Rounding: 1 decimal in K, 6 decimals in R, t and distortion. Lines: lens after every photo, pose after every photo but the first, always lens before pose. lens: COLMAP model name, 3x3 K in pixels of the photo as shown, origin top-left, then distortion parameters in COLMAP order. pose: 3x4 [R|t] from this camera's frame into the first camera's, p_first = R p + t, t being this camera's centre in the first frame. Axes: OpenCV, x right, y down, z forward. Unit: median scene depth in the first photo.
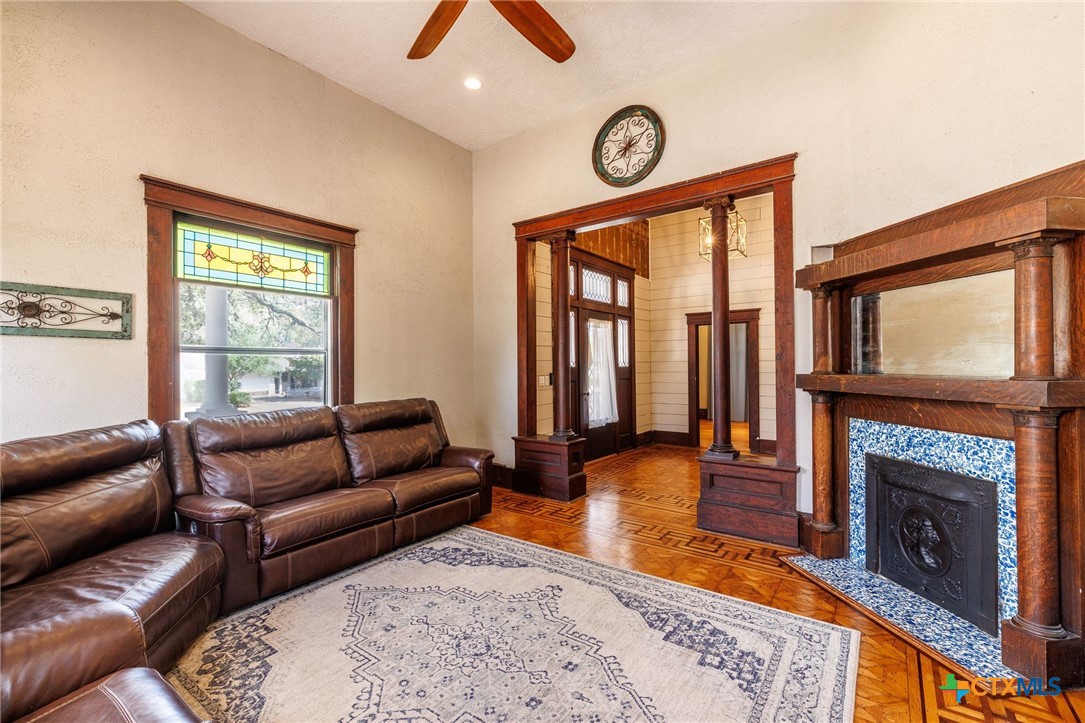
lens RADIAL K [[470.0, 0, 542.5], [0, 470.0, 361.5], [0, 0, 1]] dist [0.000447, 0.000089]
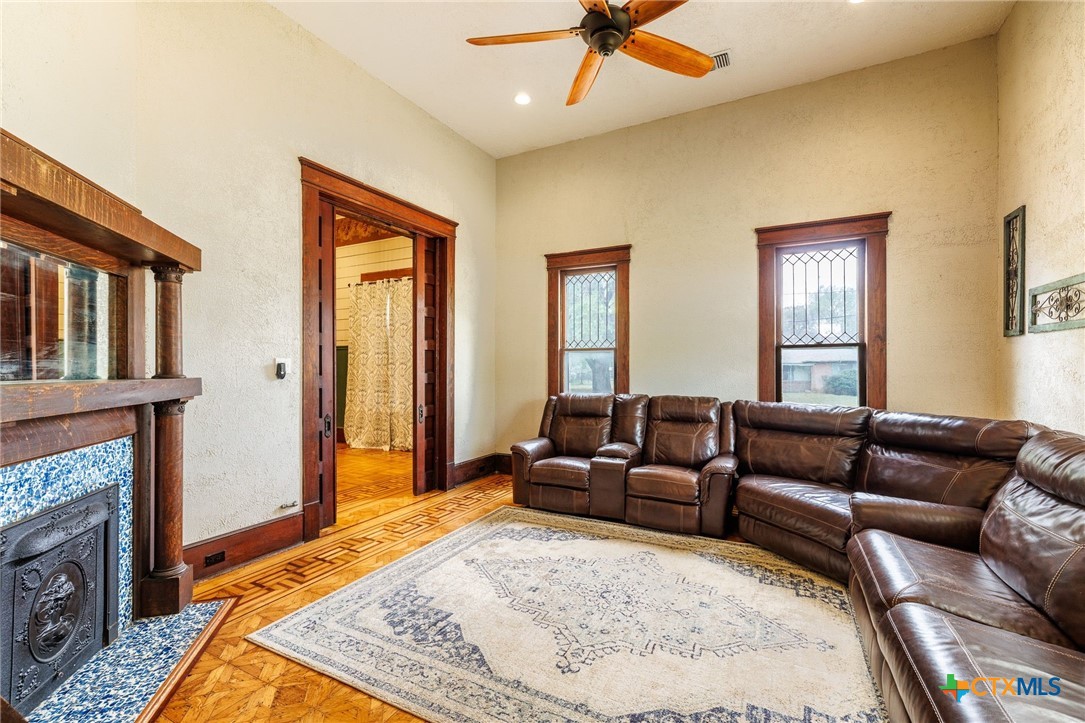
lens RADIAL K [[470.0, 0, 542.5], [0, 470.0, 361.5], [0, 0, 1]] dist [0.000447, 0.000089]
pose [[-0.988743, 0.006953, -0.149462, 0.194385], [0.009077, 0.999867, -0.013534, 0.018076], [0.149348, -0.014738, -0.988675, 1.977875]]
